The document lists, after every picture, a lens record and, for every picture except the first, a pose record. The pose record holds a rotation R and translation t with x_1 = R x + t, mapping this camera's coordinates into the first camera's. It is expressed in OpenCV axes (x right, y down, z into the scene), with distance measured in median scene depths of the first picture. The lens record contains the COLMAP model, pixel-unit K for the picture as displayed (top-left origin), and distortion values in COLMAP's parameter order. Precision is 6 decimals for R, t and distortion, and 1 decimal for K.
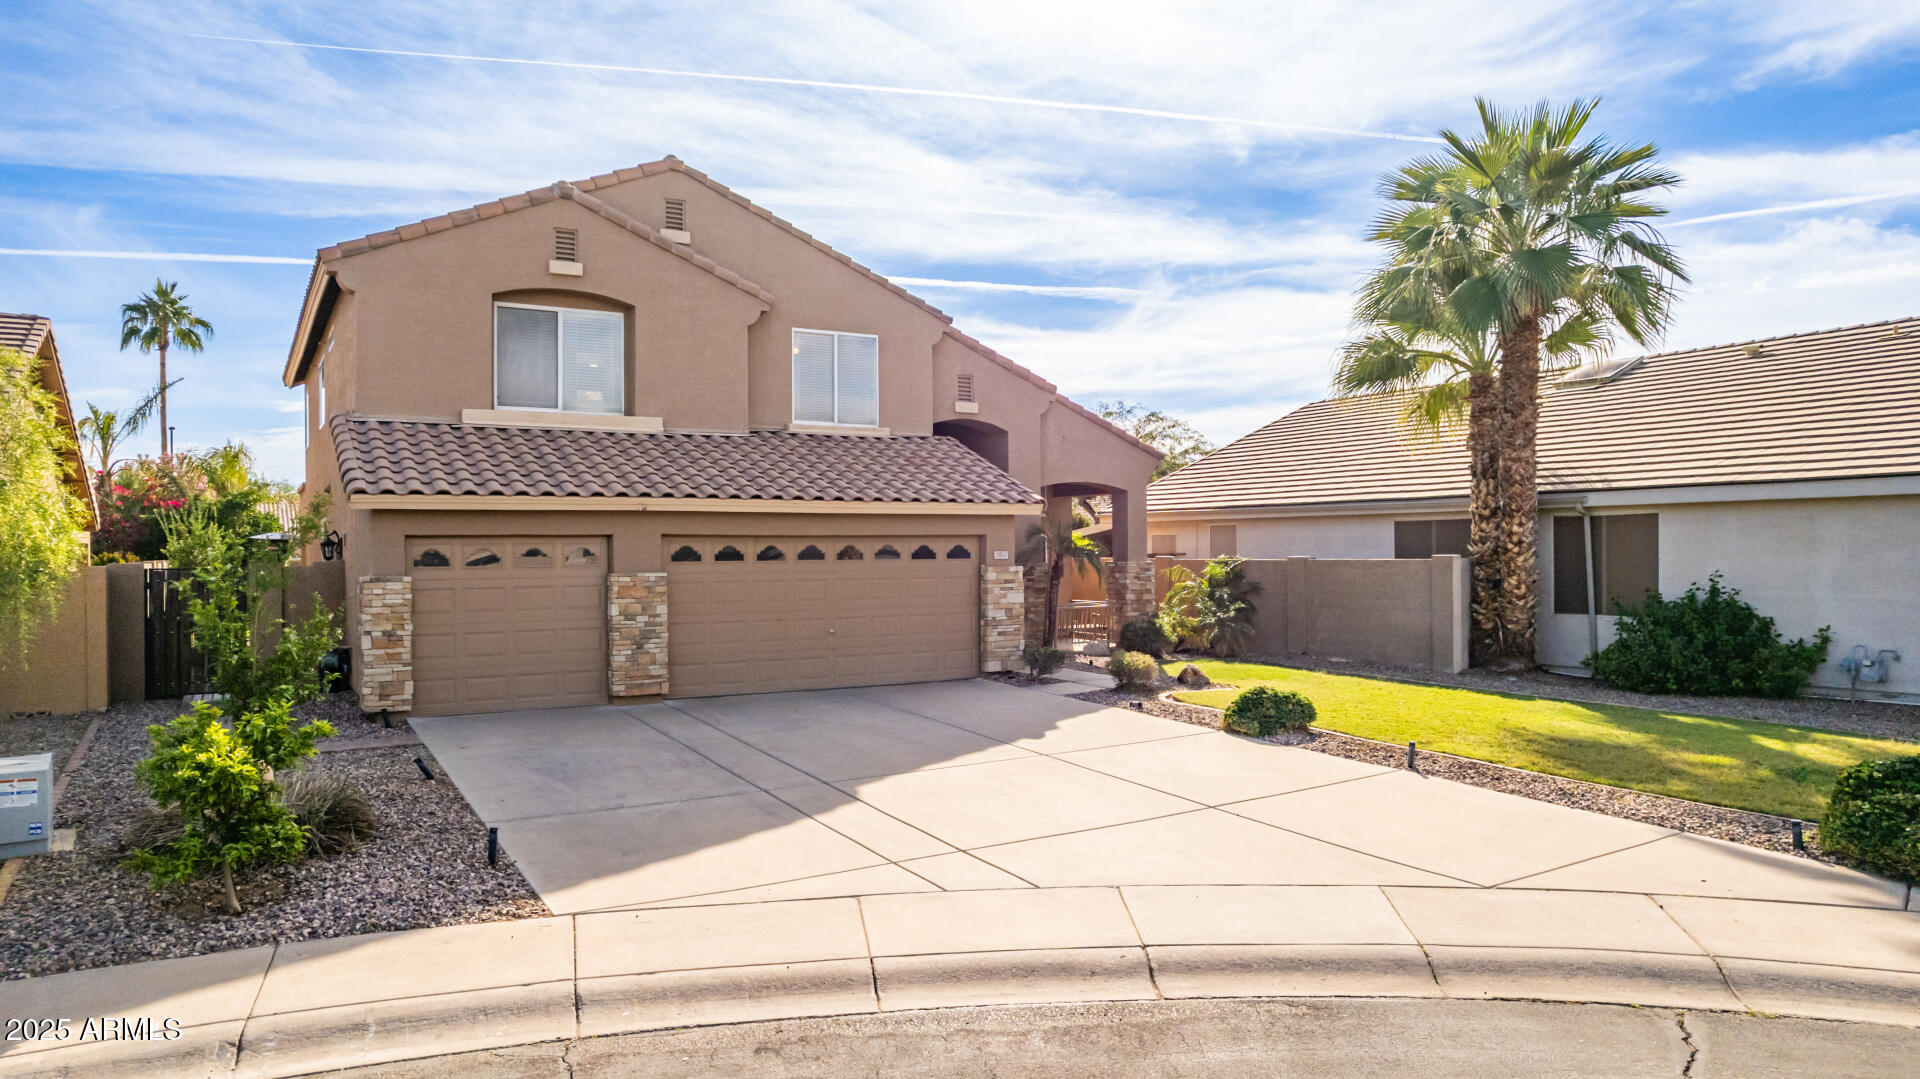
lens RADIAL K [[1243.1, 0, 967.8], [0, 1243.1, 546.3], [0, 0, 1]] dist [-0.094289, 0.078585]
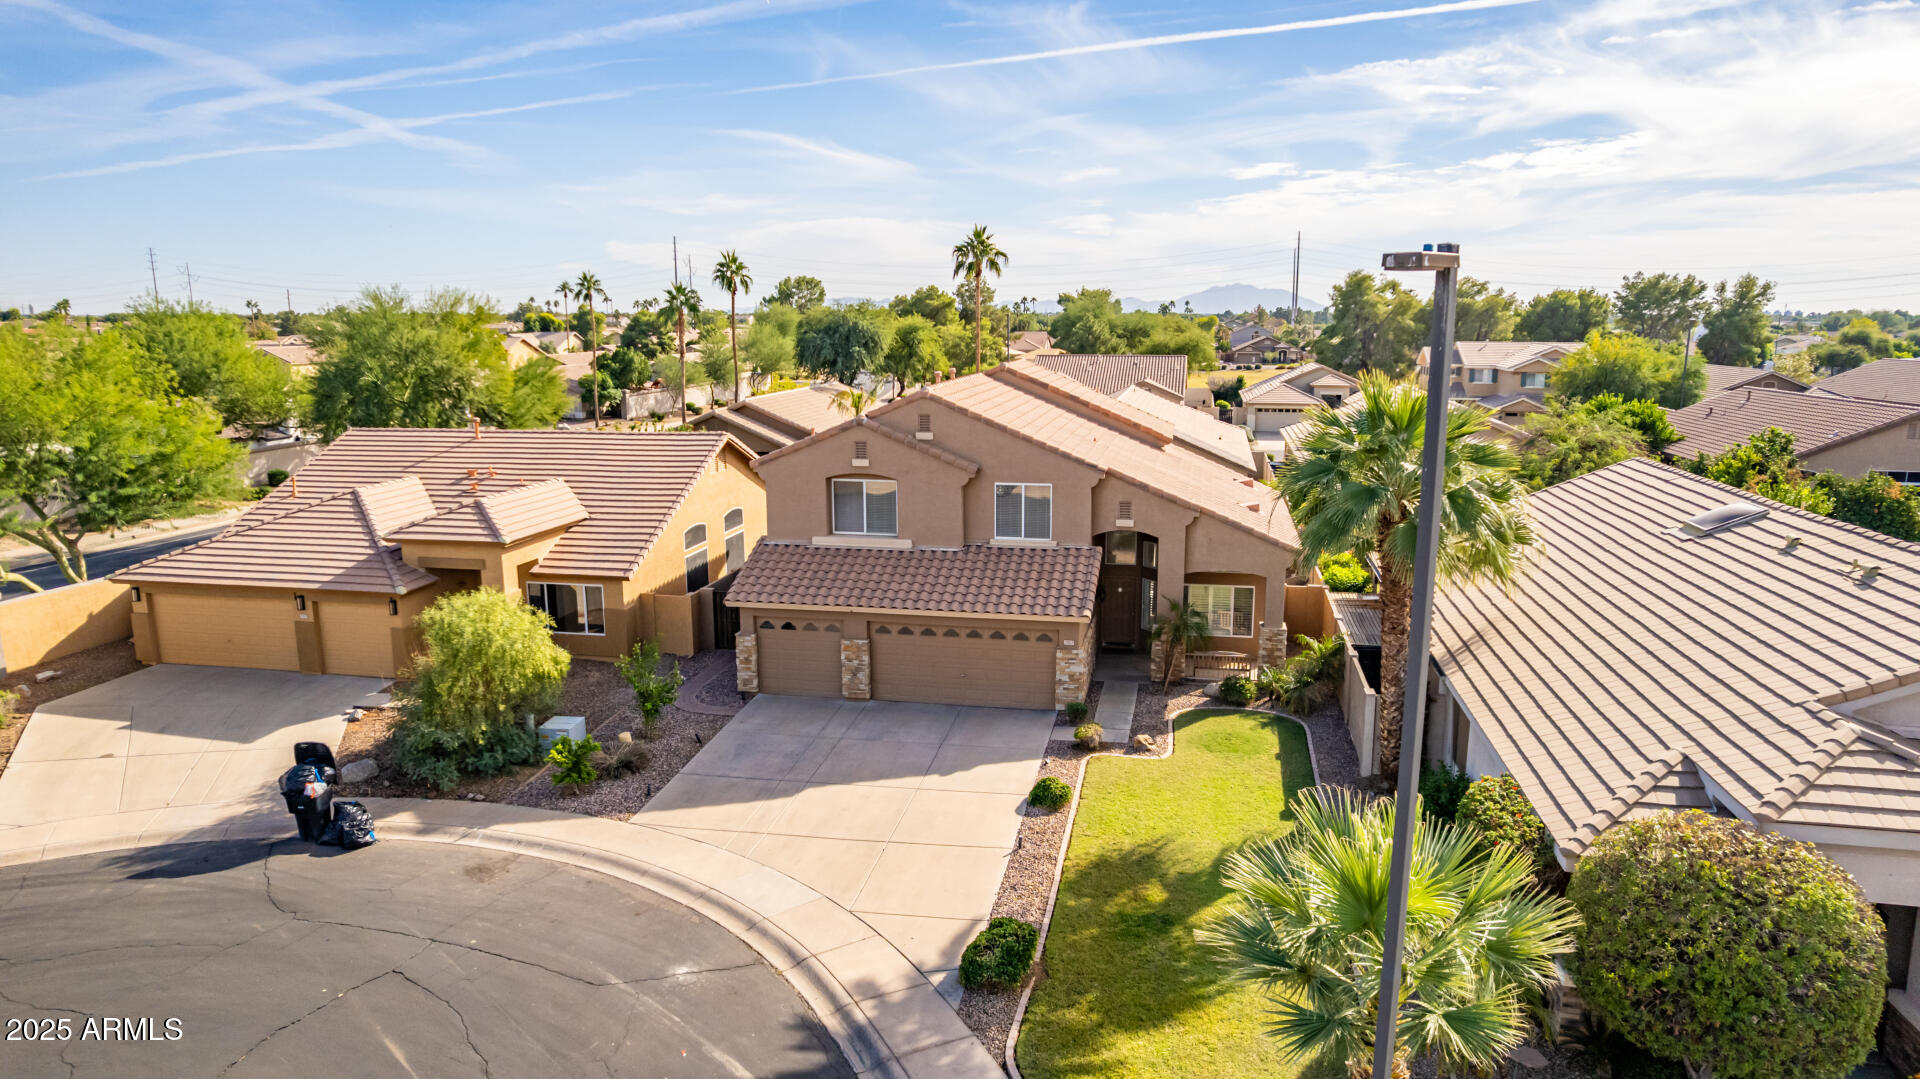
lens RADIAL K [[1229.5, 0, 962.8], [0, 1229.5, 541.1], [0, 0, 1]] dist [-0.076174, 0.071793]
pose [[0.740230, 0.127577, -0.660139, 1.075933], [-0.001358, 0.982115, 0.188278, -0.473819], [0.672352, -0.138473, 0.727164, -0.293830]]
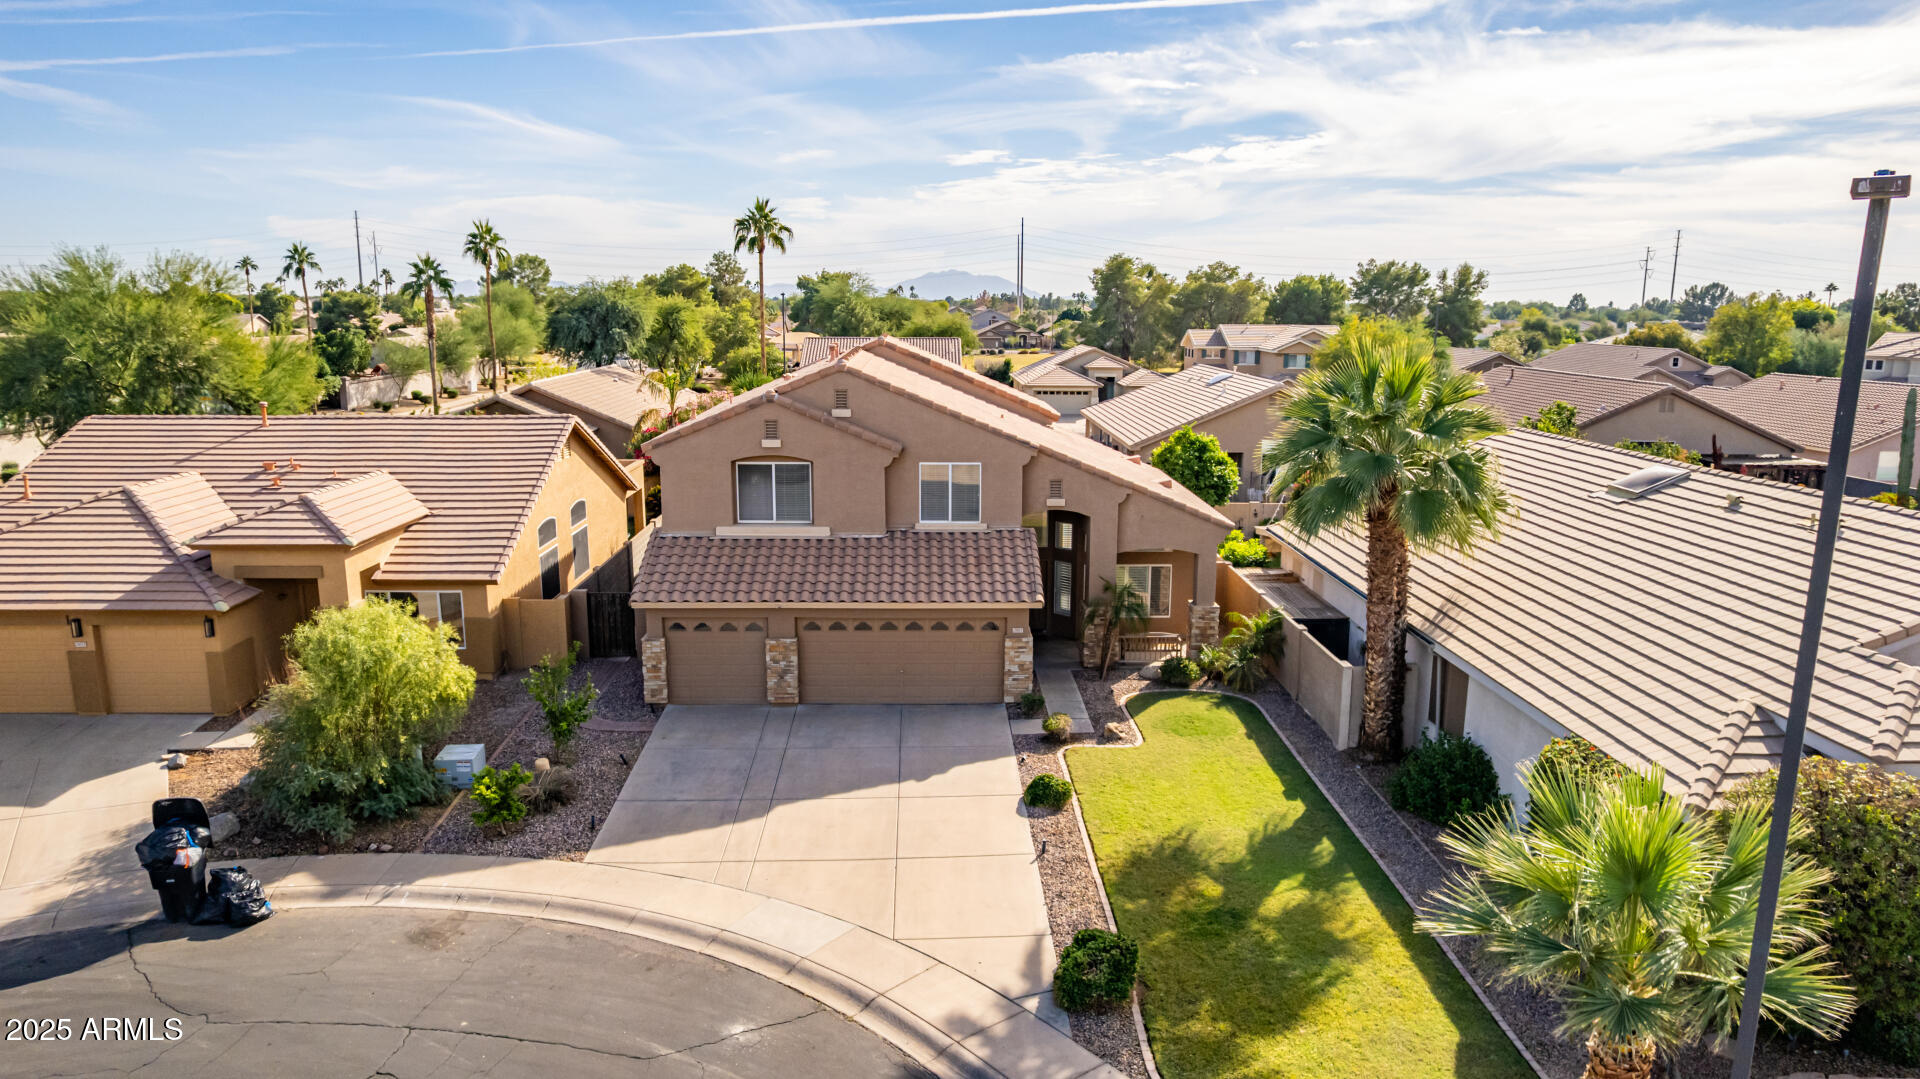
lens RADIAL K [[1258.2, 0, 962.9], [0, 1258.2, 540.3], [0, 0, 1]] dist [-0.083479, 0.078919]
pose [[0.871941, 0.105142, -0.478189, 0.772761], [-0.012556, 0.981151, 0.192837, -0.444003], [0.489450, -0.162138, 0.856825, -0.401162]]
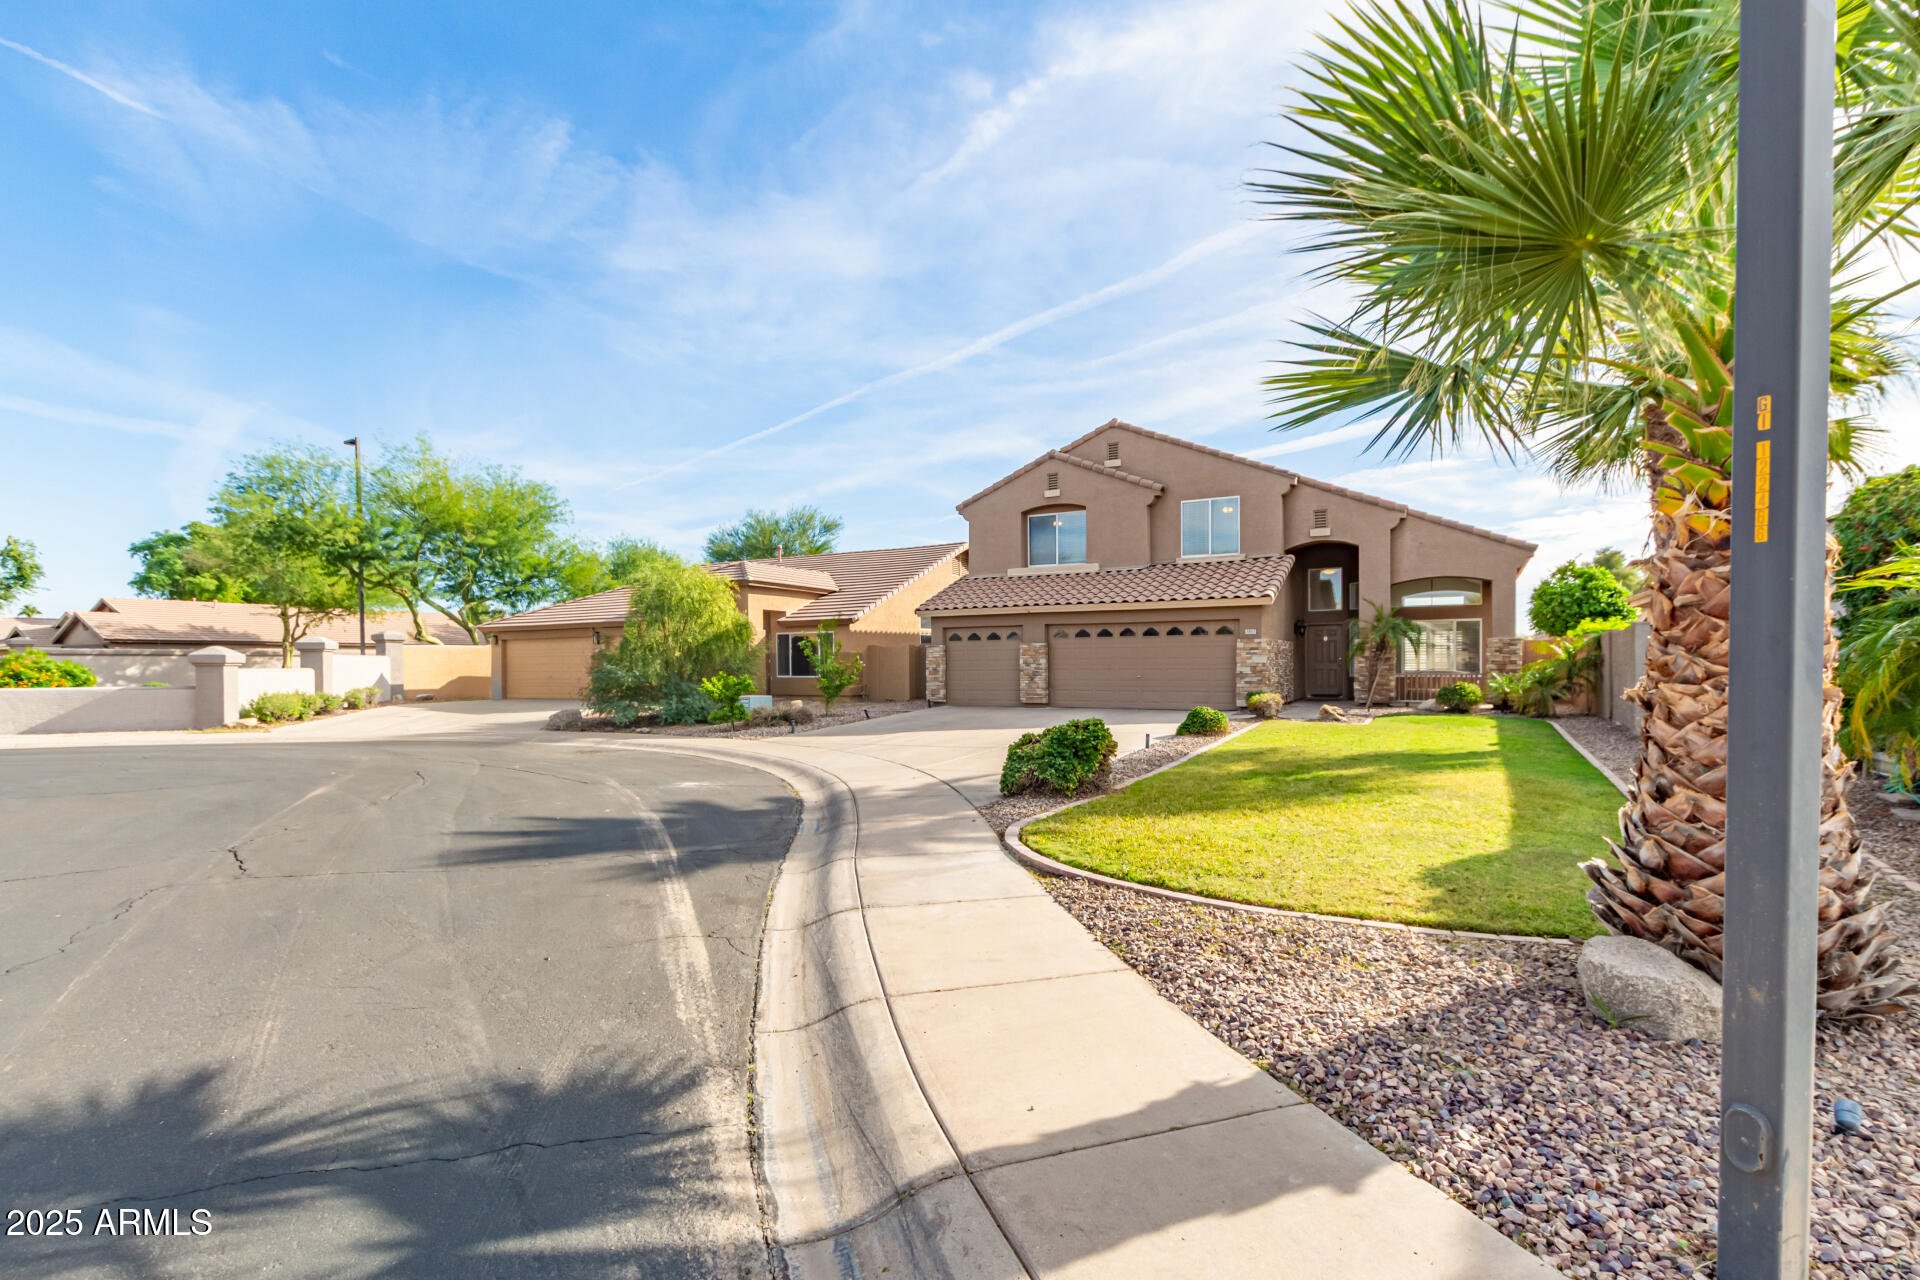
lens RADIAL K [[901.0, 0, 970.6], [0, 901.0, 650.3], [0, 0, 1]] dist [0.000835, -0.000282]
pose [[0.496431, -0.008150, -0.868038, 0.897298], [0.003794, 0.999967, -0.007218, 0.040127], [0.868068, 0.000290, 0.496445, 0.157282]]
